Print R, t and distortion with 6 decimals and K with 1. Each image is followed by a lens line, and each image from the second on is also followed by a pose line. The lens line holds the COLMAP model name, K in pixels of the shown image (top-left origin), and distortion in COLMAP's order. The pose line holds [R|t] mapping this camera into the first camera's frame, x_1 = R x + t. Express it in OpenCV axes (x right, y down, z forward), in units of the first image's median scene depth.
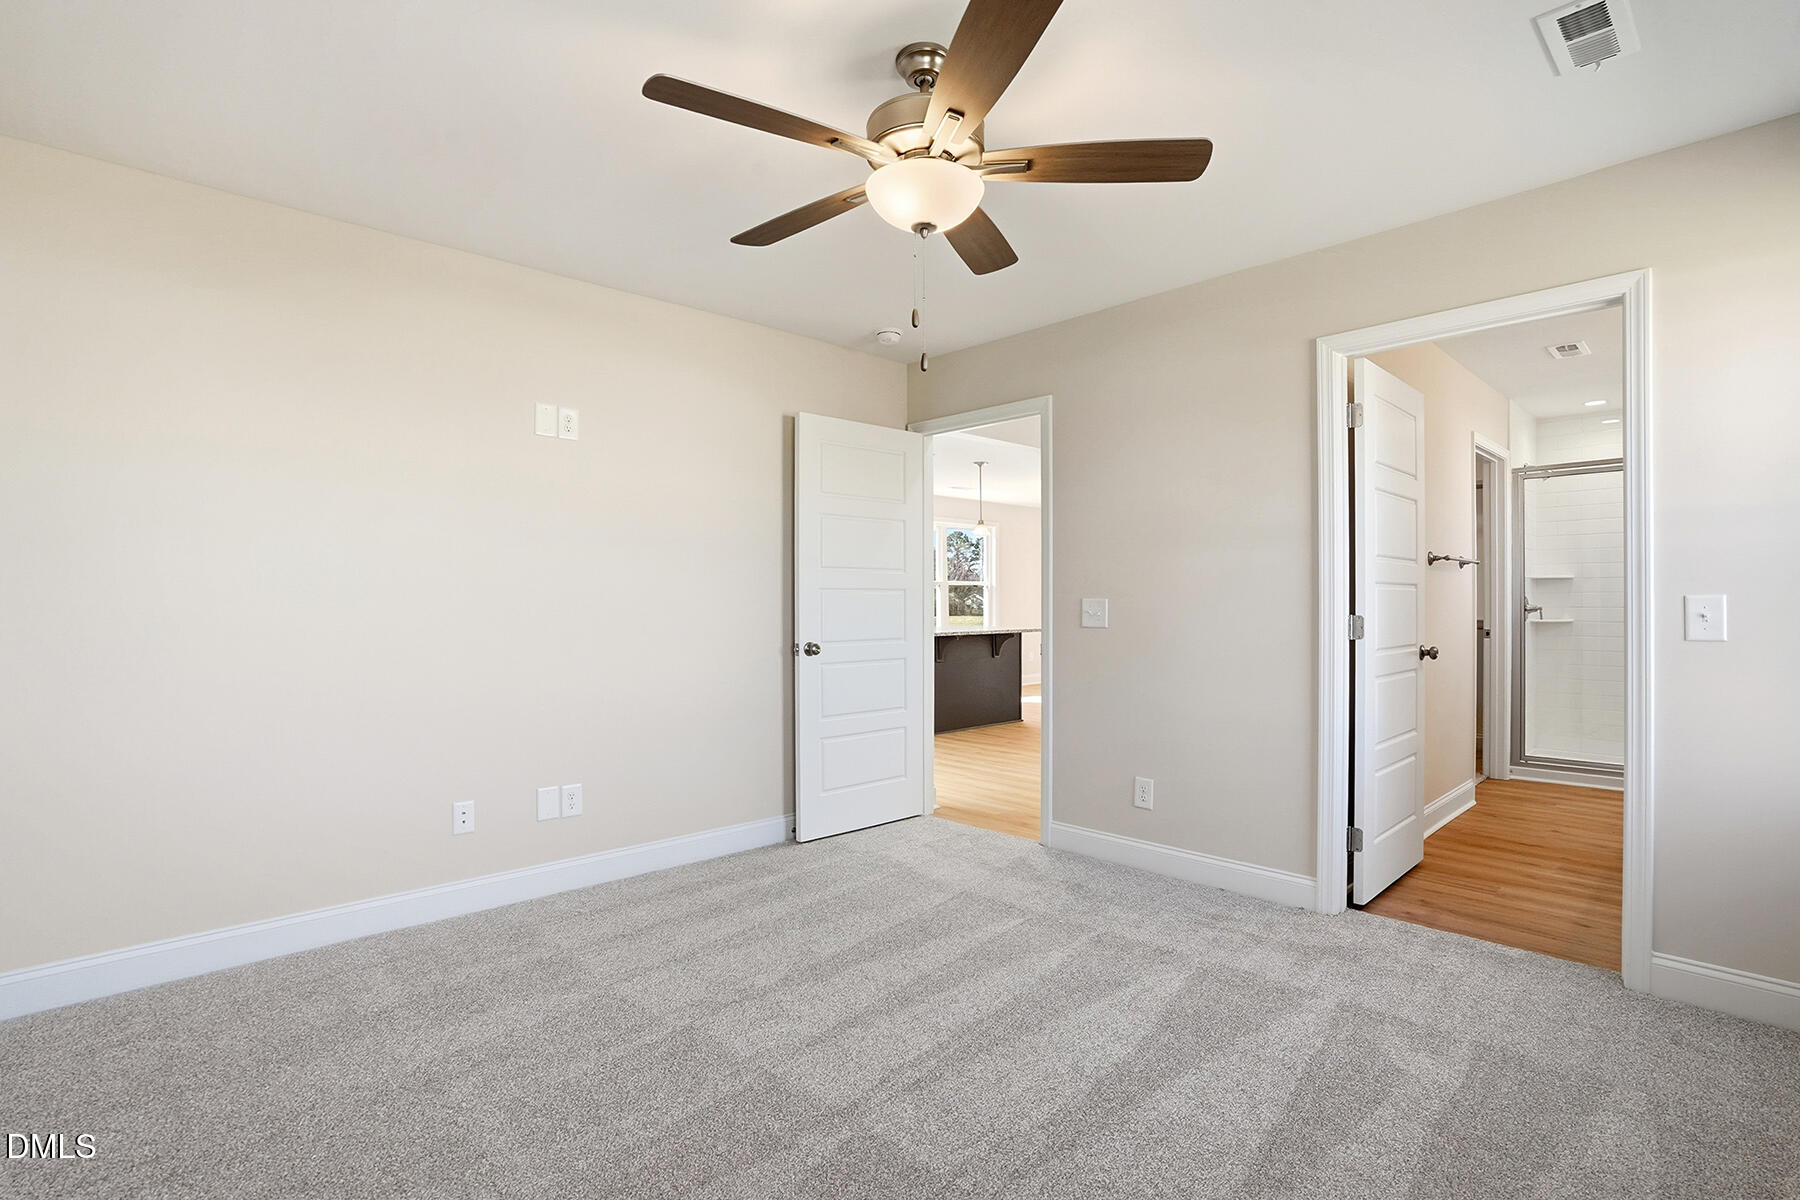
lens RADIAL K [[831.5, 0, 899.5], [0, 831.5, 605.5], [0, 0, 1]] dist [-0.055882, 0.017589]
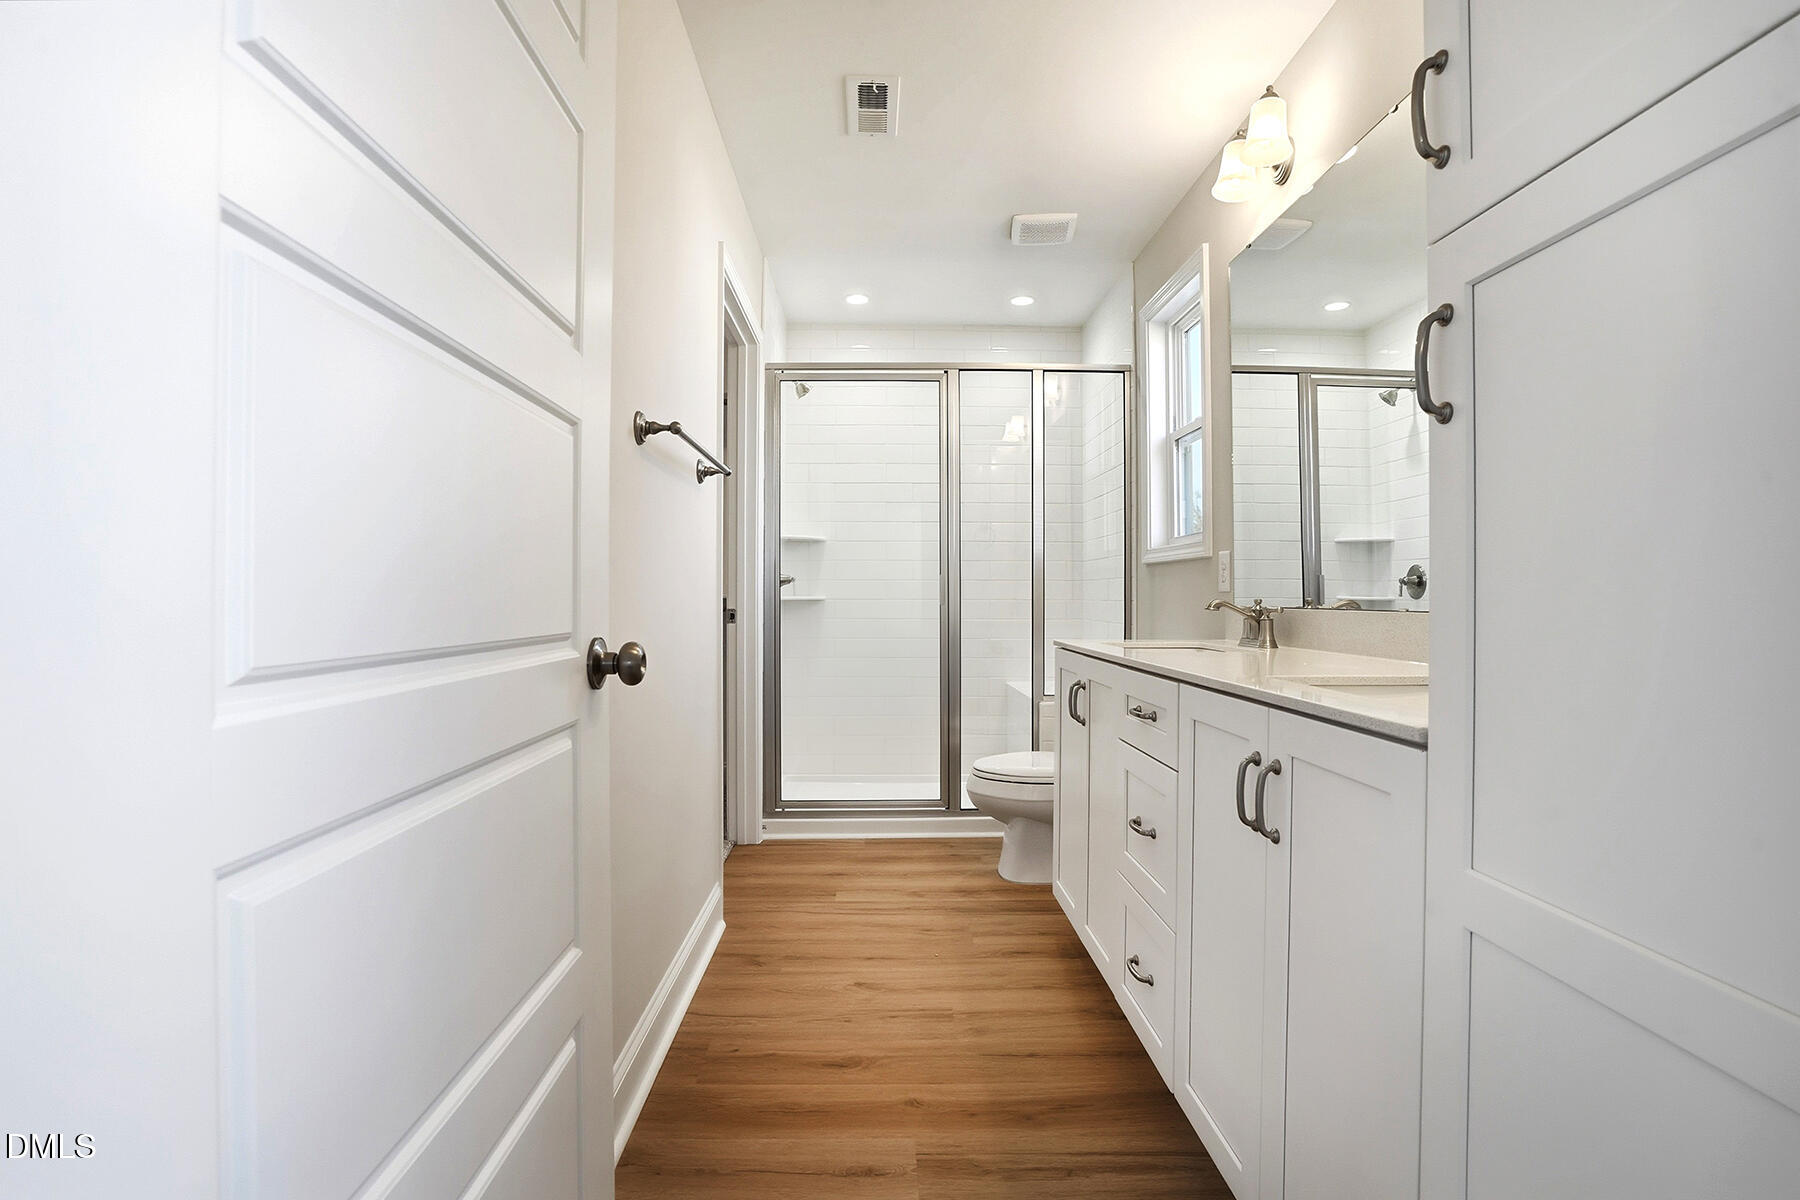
lens RADIAL K [[853.4, 0, 893.1], [0, 853.4, 584.4], [0, 0, 1]] dist [-0.045570, 0.018203]
pose [[0.666985, 0.013286, 0.744953, 0.316333], [0.001852, 0.999808, -0.019489, 0.023151], [-0.745069, 0.014378, 0.666832, 0.467838]]
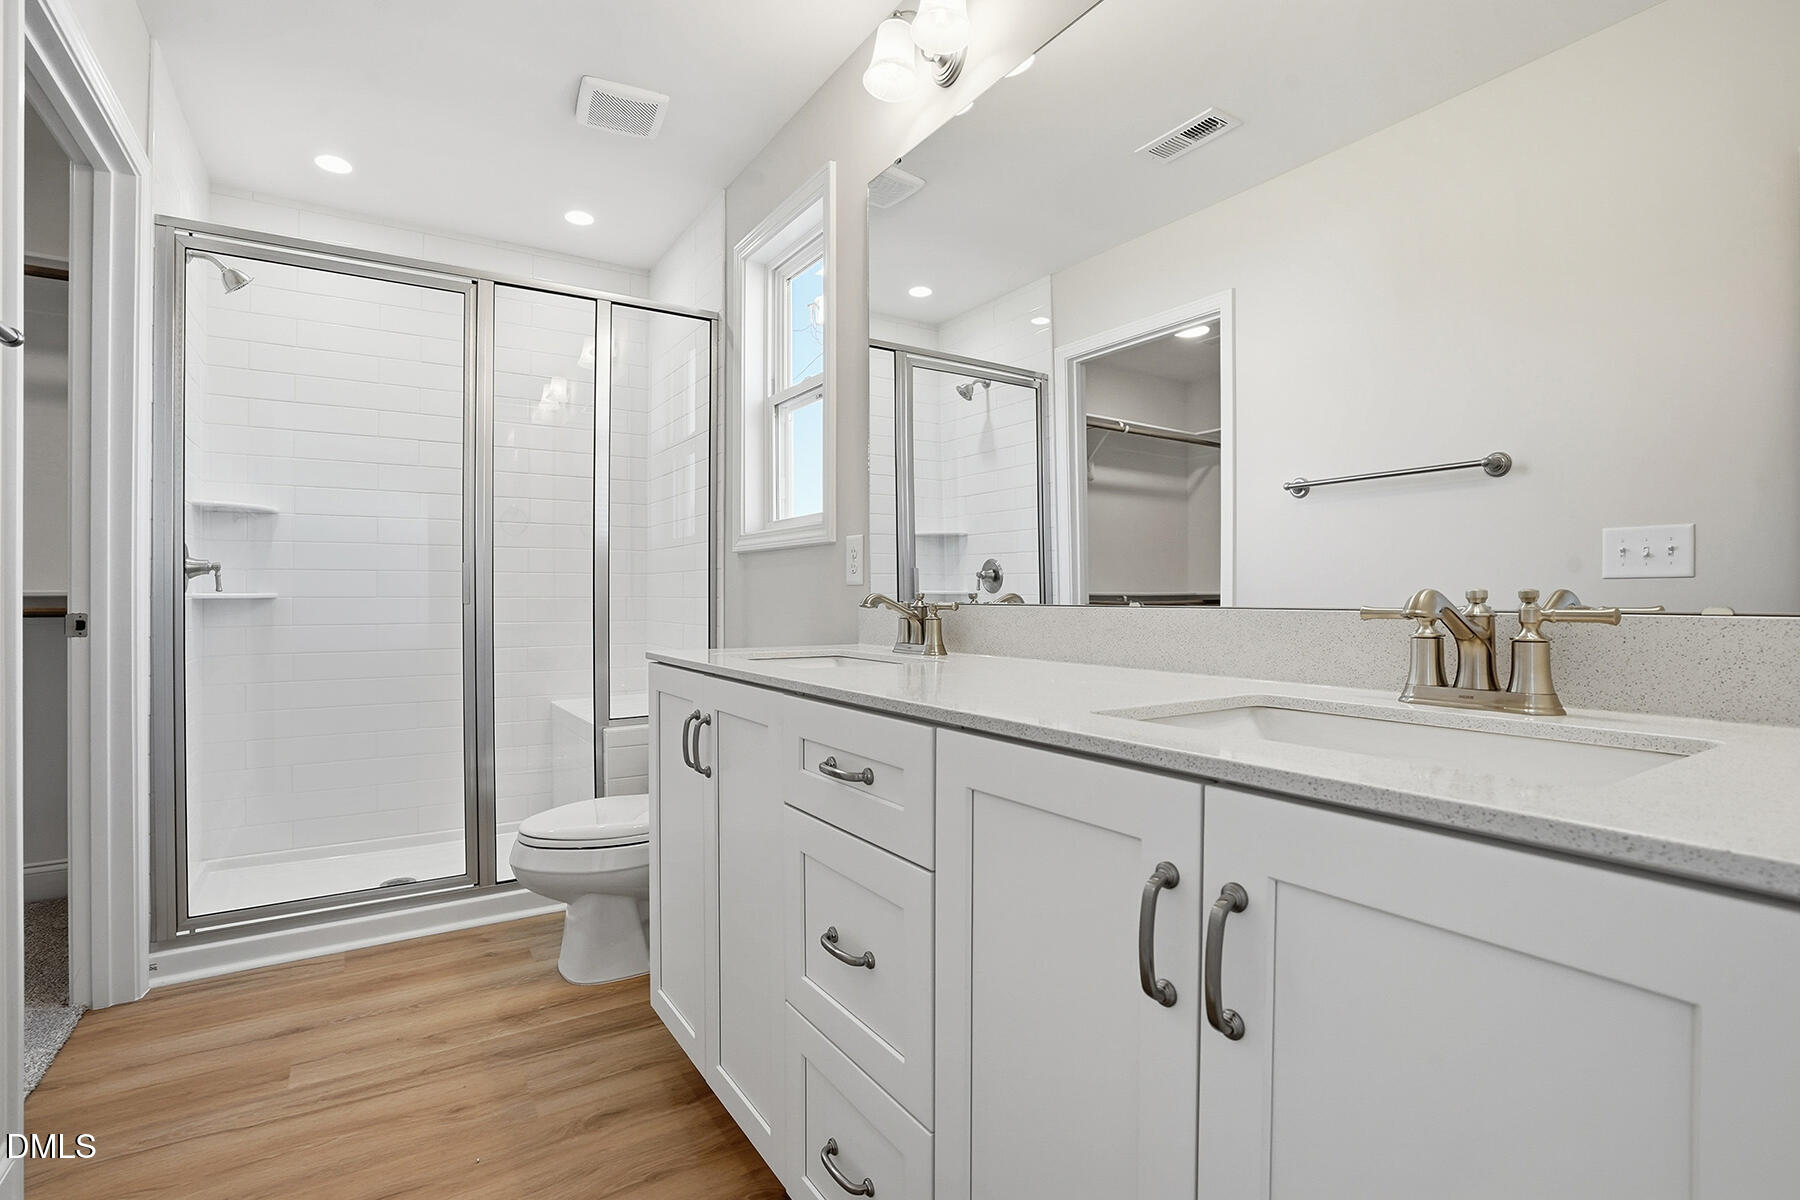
lens RADIAL K [[853.4, 0, 893.1], [0, 853.4, 584.4], [0, 0, 1]] dist [-0.045570, 0.018203]
pose [[0.185414, 0.010442, 0.982605, 0.421293], [0.008028, 0.999894, -0.012140, 0.023047], [-0.982628, 0.010139, 0.185311, 0.565223]]
